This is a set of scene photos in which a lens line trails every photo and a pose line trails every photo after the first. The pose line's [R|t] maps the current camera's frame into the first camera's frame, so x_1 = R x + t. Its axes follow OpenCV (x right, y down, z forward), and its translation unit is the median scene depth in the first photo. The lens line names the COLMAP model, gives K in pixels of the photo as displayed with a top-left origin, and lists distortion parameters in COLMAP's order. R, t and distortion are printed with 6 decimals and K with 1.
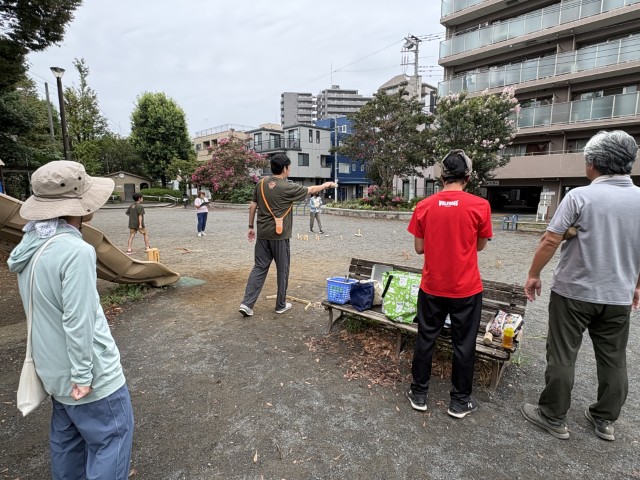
lens RADIAL K [[347.8, 0, 320.0], [0, 347.8, 240.0], [0, 0, 1]] dist [-0.000890, 0.000366]
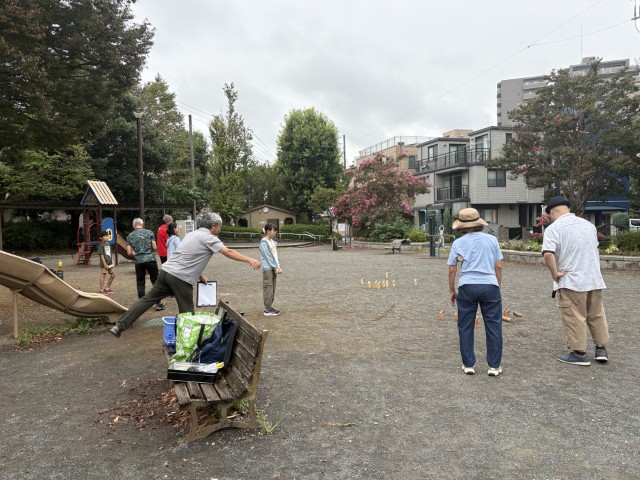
lens RADIAL K [[497.7, 0, 320.0], [0, 497.7, 240.0], [0, 0, 1]] dist [0.035984, -0.008300]
pose [[0.892259, -0.004365, -0.451503, 0.098651], [-0.045308, 0.994041, -0.099148, 0.001763], [0.449246, 0.108923, 0.886744, -0.004163]]
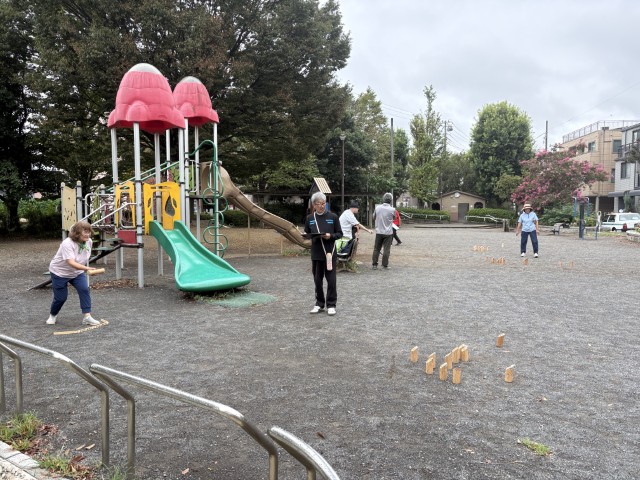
lens RADIAL K [[488.4, 0, 320.0], [0, 488.4, 240.0], [0, 0, 1]] dist [0.007339, -0.006383]
pose [[0.625345, 0.044289, -0.779091, 0.251743], [-0.109171, 0.993535, -0.031147, 0.019834], [0.772674, 0.104532, 0.626137, -0.116731]]
